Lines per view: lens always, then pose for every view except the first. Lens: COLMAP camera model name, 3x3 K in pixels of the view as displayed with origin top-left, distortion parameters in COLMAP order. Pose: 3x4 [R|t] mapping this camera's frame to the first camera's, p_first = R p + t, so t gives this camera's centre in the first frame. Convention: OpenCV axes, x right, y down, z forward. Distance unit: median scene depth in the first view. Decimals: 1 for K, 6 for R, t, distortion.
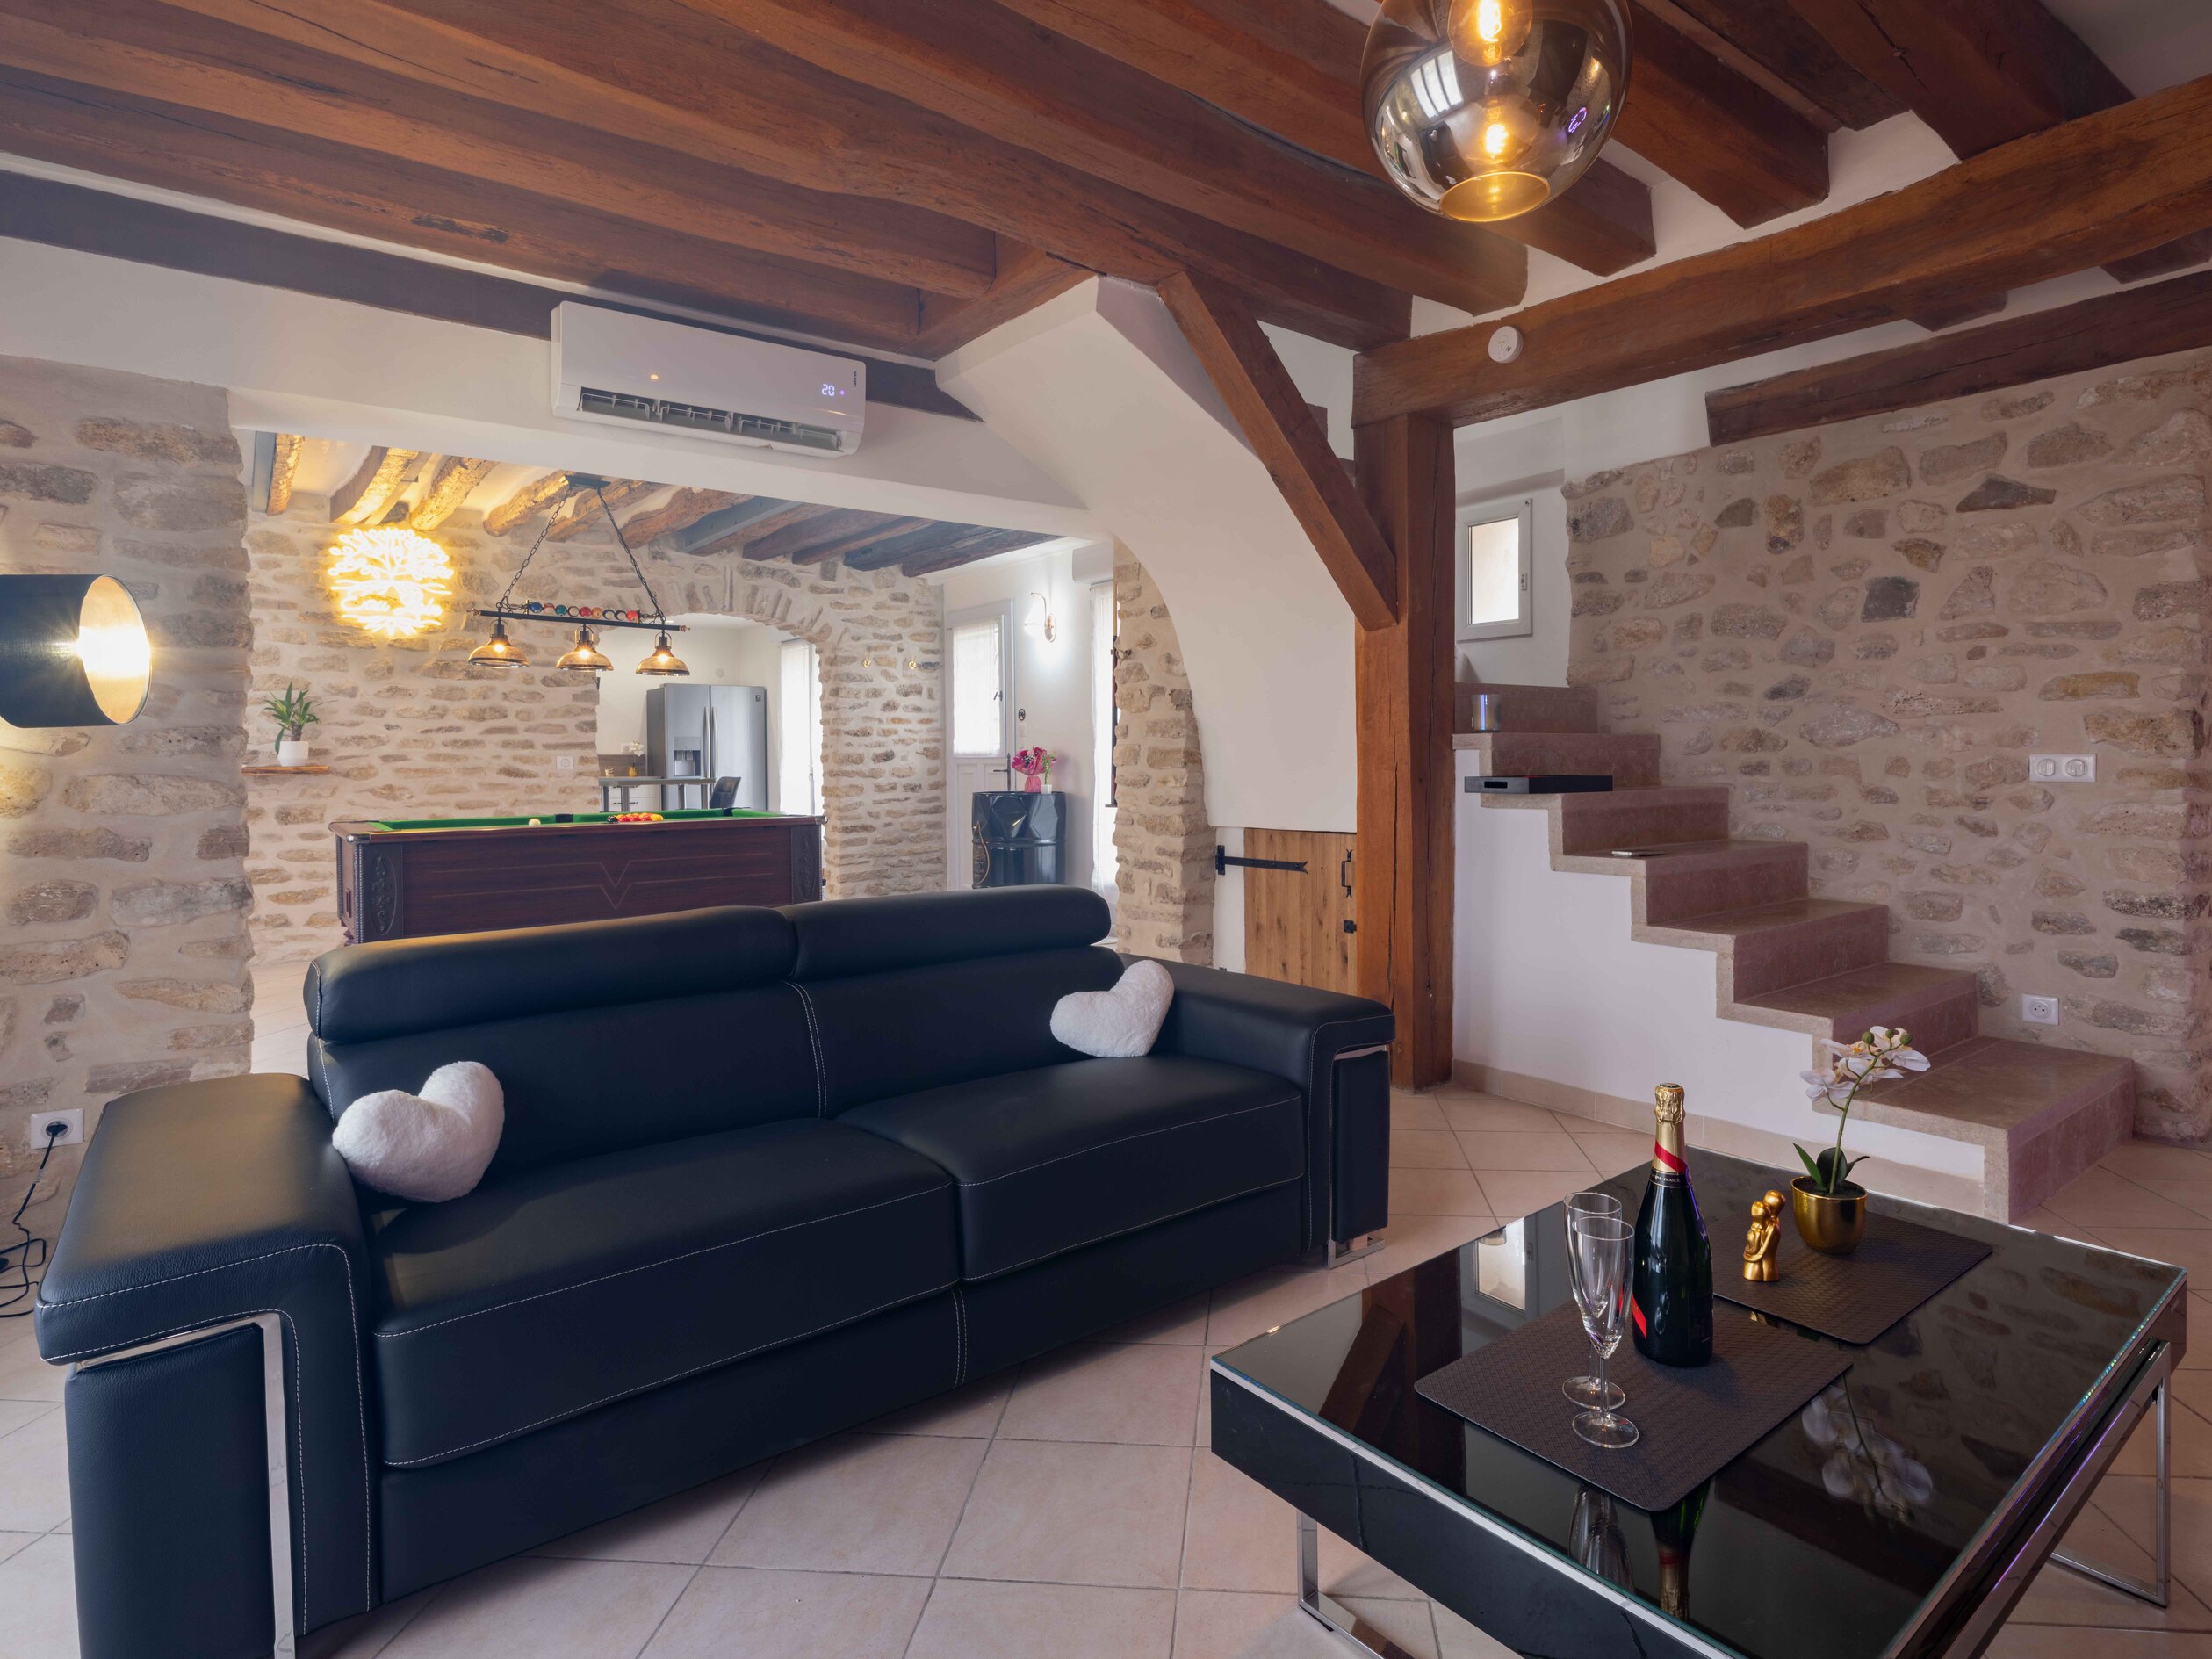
lens RADIAL K [[1196.9, 0, 1105.7], [0, 1196.9, 807.2], [0, 0, 1]] dist [-0.001045, -0.002784]
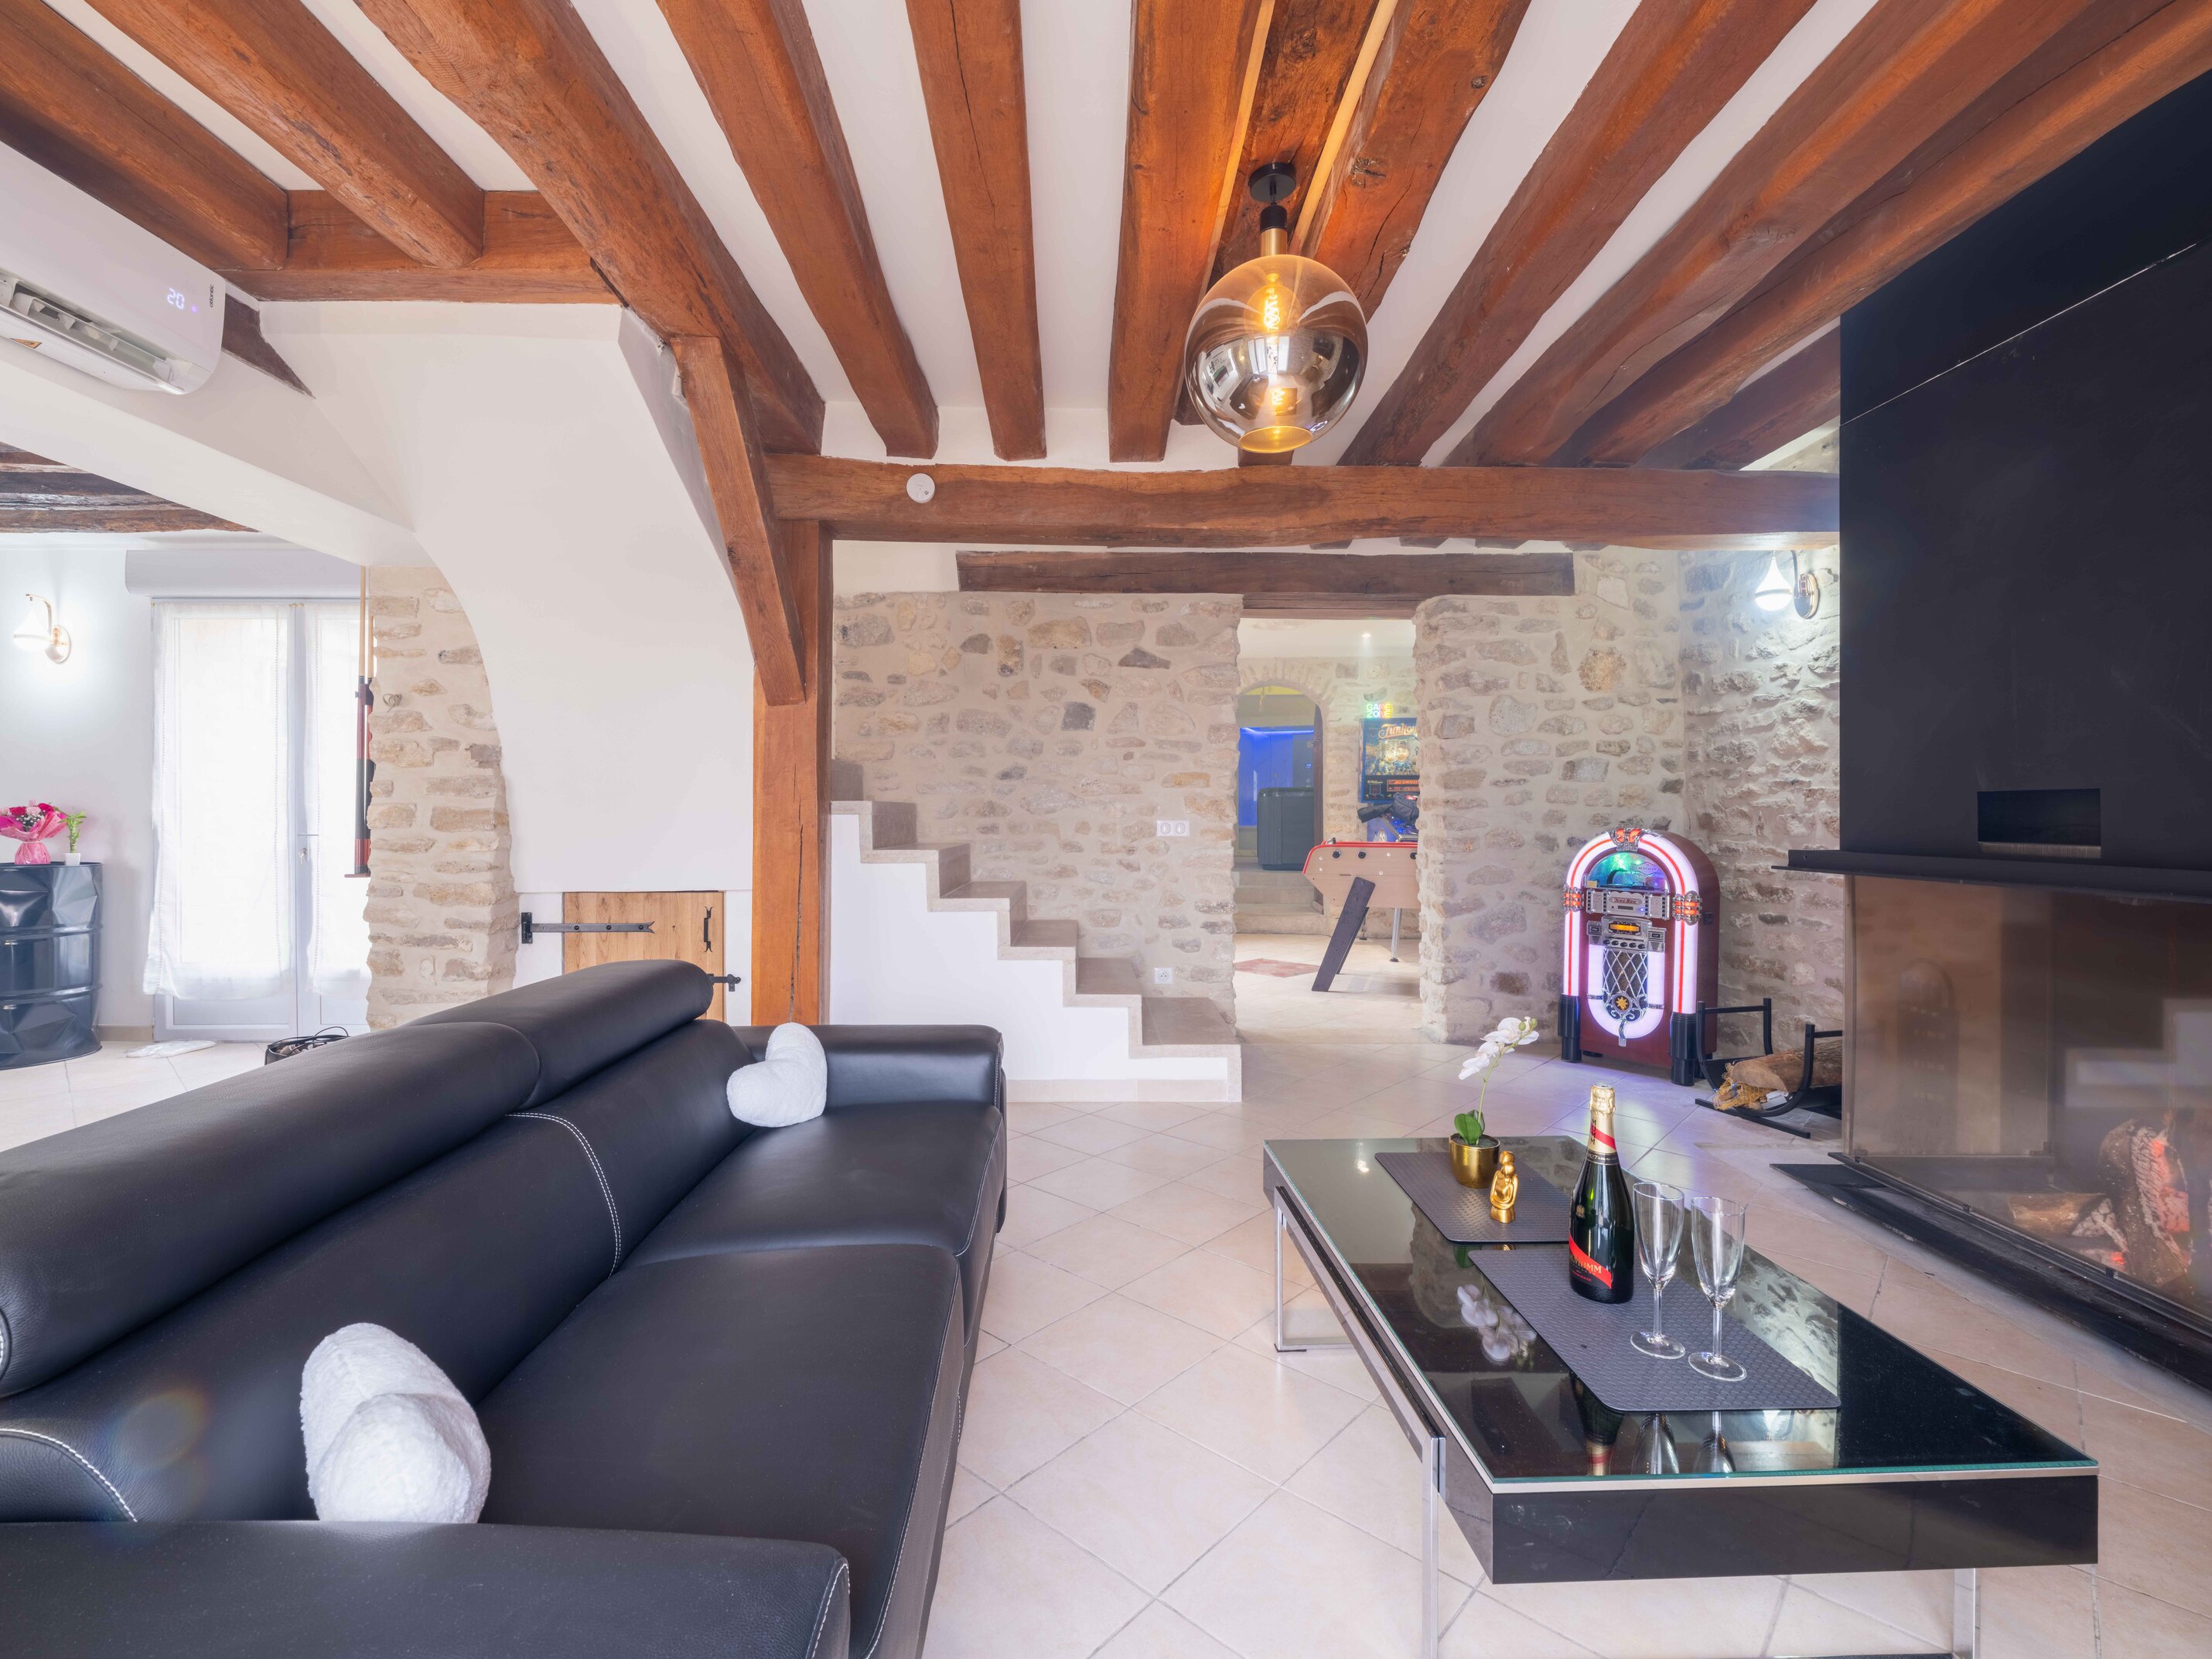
lens RADIAL K [[1033.6, 0, 1102.4], [0, 1033.6, 837.2], [0, 0, 1]] dist [0.001418, -0.000469]
pose [[0.603840, -0.009788, 0.797045, -0.351833], [0.028332, 0.999556, -0.009188, -0.008872], [-0.796602, 0.028130, 0.603849, 0.183856]]
